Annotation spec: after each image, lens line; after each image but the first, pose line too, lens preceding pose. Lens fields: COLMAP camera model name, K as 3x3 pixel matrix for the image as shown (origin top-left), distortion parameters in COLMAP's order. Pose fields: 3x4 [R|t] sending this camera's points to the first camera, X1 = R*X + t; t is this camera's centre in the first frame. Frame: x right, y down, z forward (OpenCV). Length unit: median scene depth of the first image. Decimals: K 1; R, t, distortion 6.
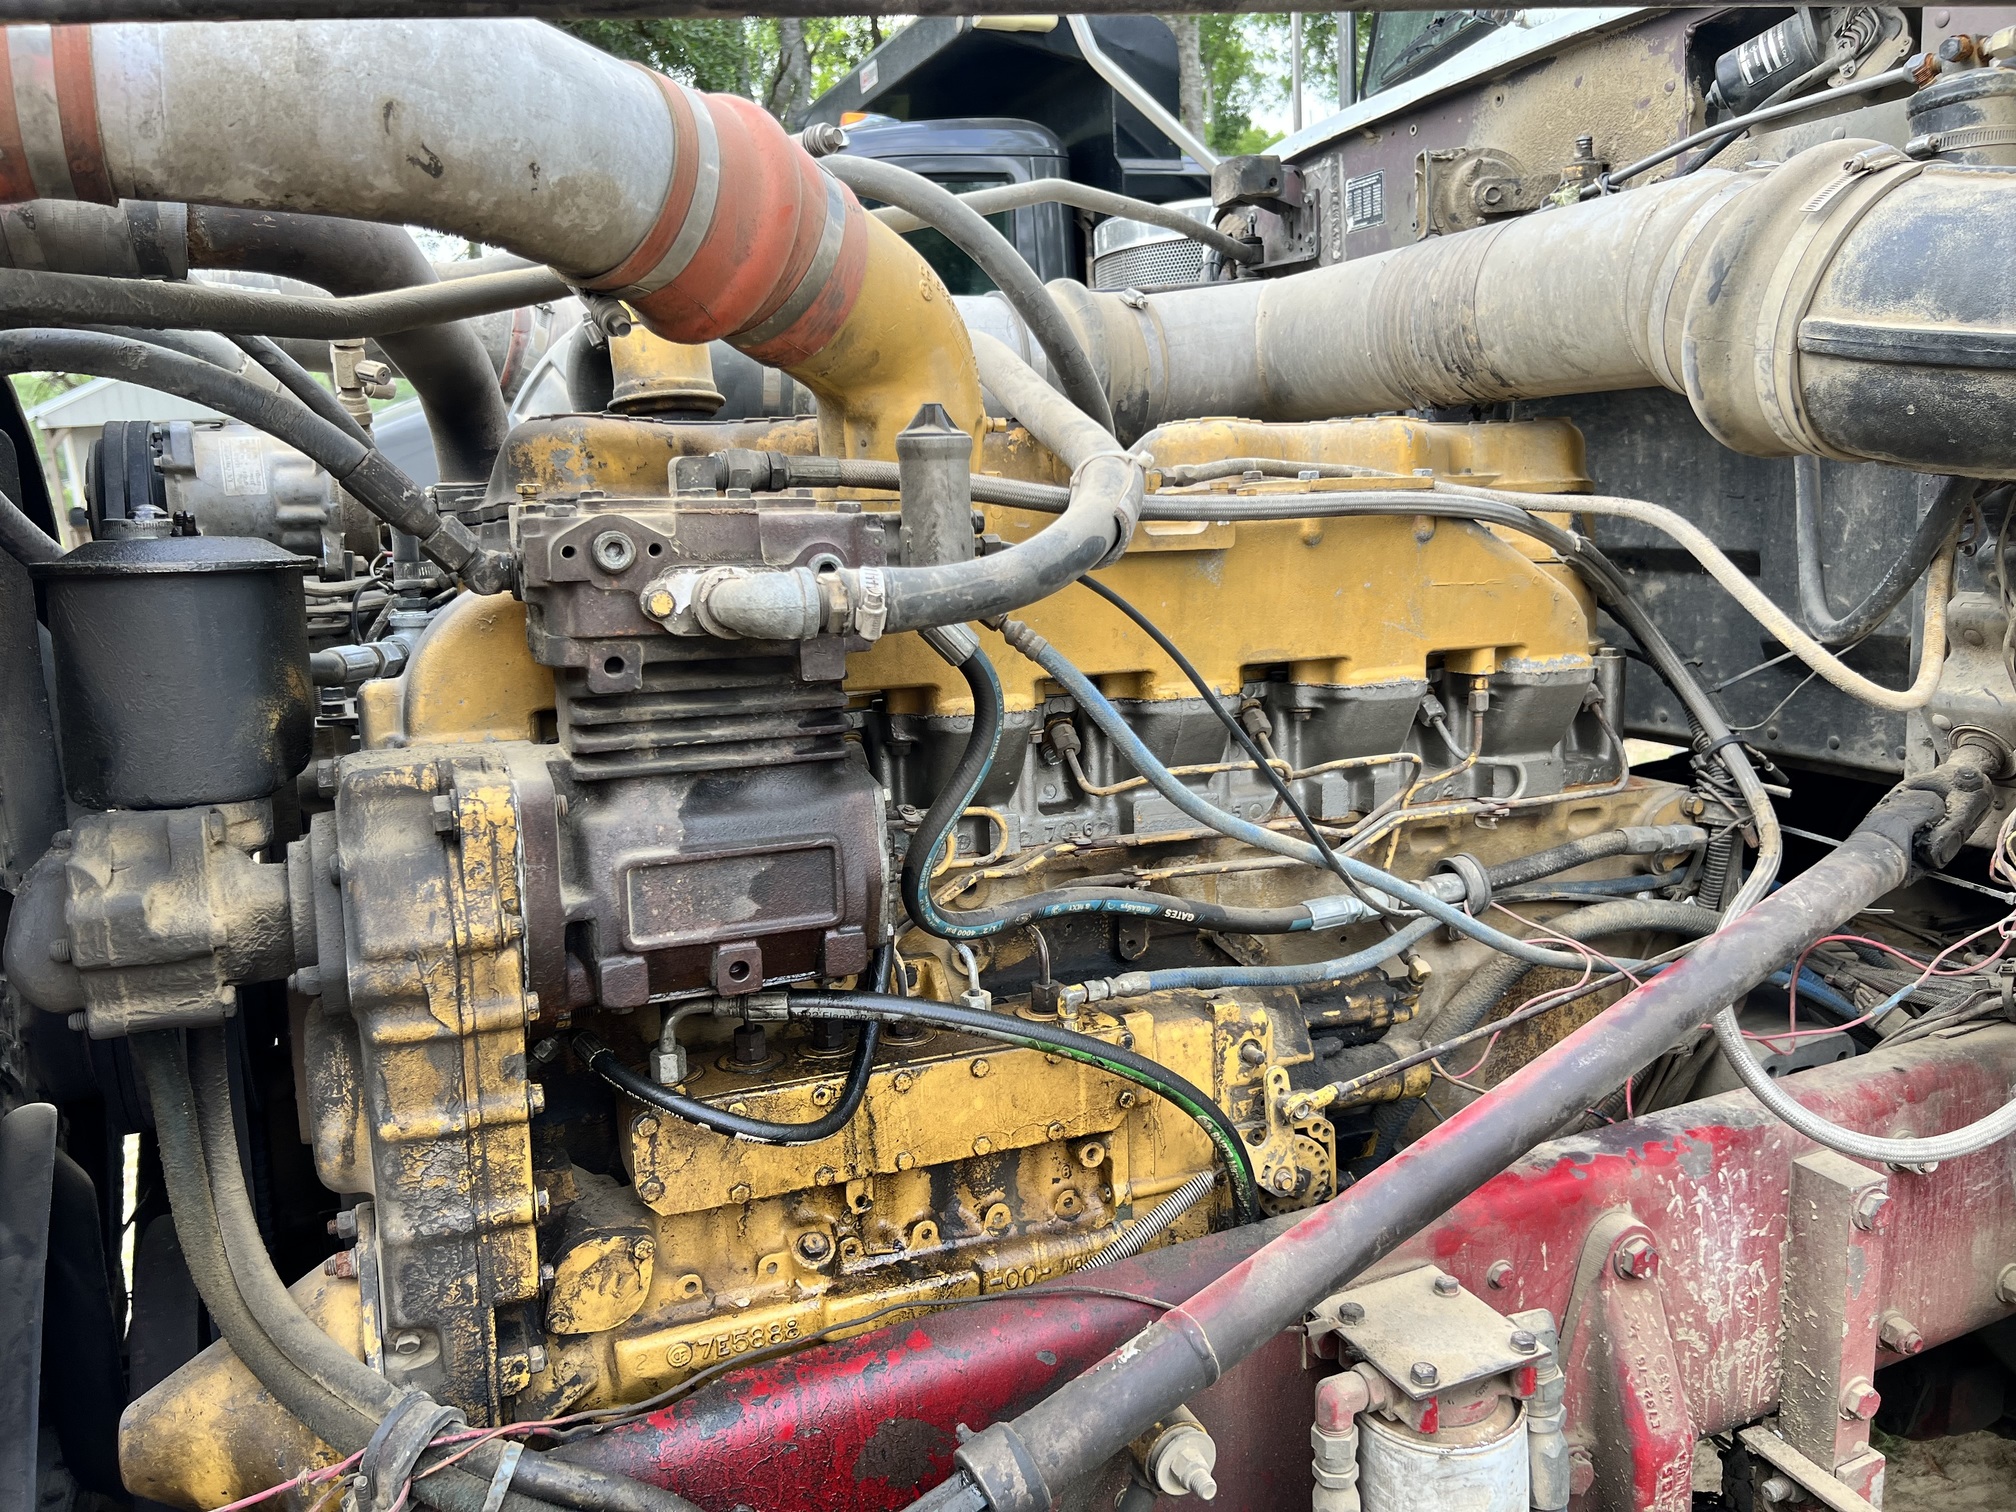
lens RADIAL K [[1599.1, 0, 1012.4], [0, 1599.1, 721.8], [0, 0, 1]] dist [0.072089, -0.183355]
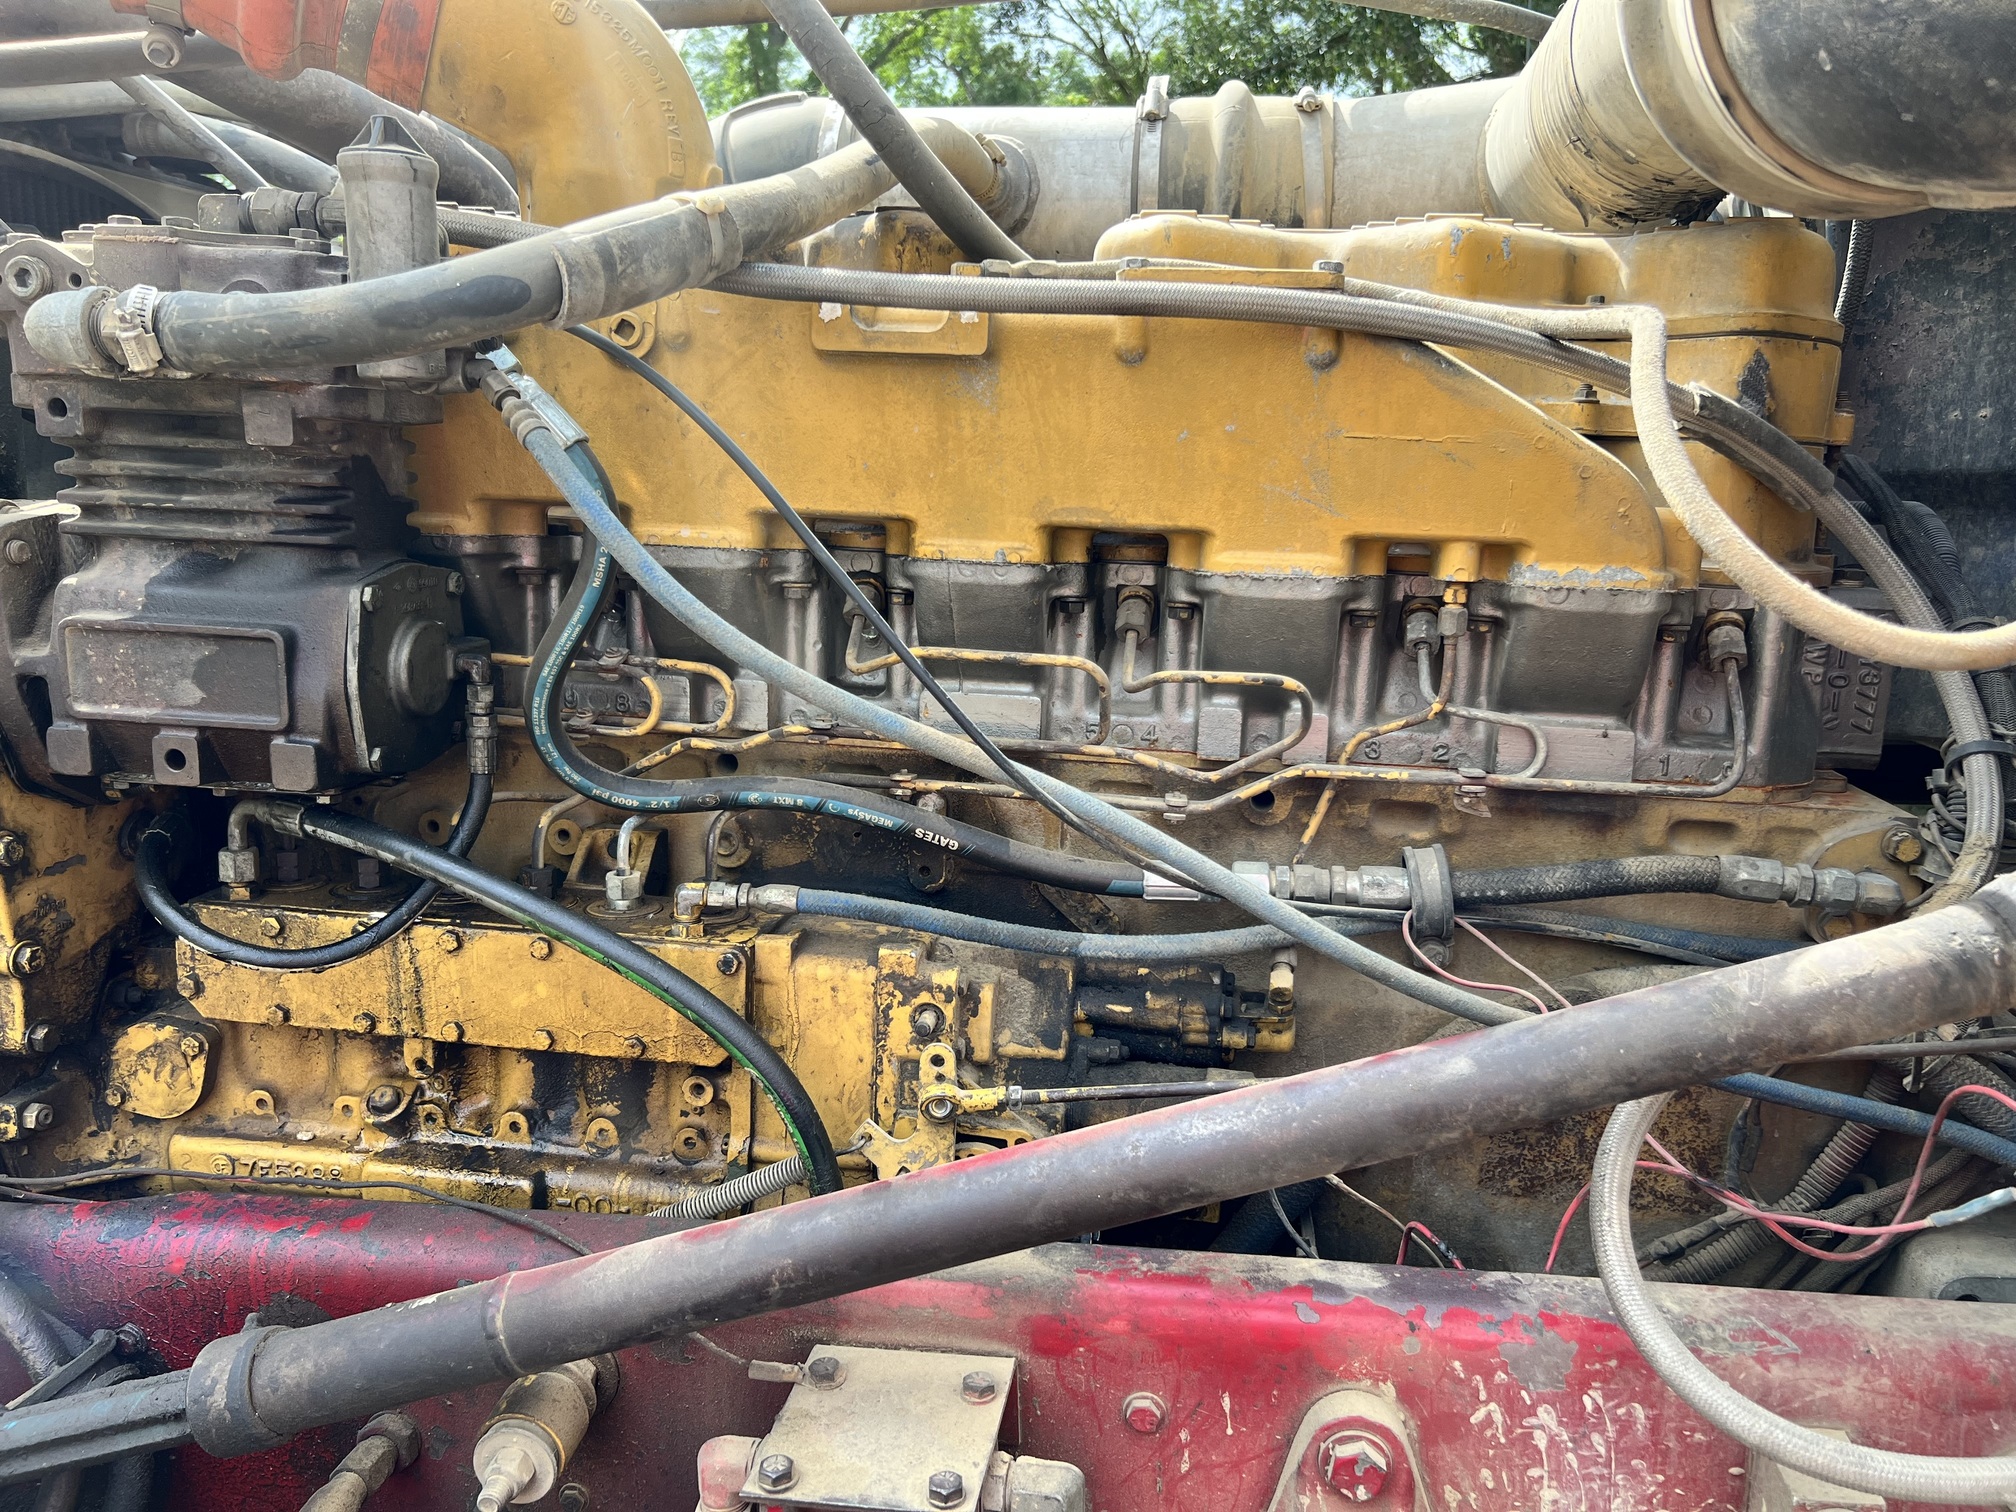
lens RADIAL K [[1560.2, 0, 1009.1], [0, 1560.2, 750.4], [0, 0, 1]] dist [0.047487, -0.086340]
pose [[0.846536, 0.141053, -0.513304, 0.581022], [-0.126834, 0.989931, 0.062854, 0.028228], [0.517001, 0.011896, 0.855902, 0.405074]]
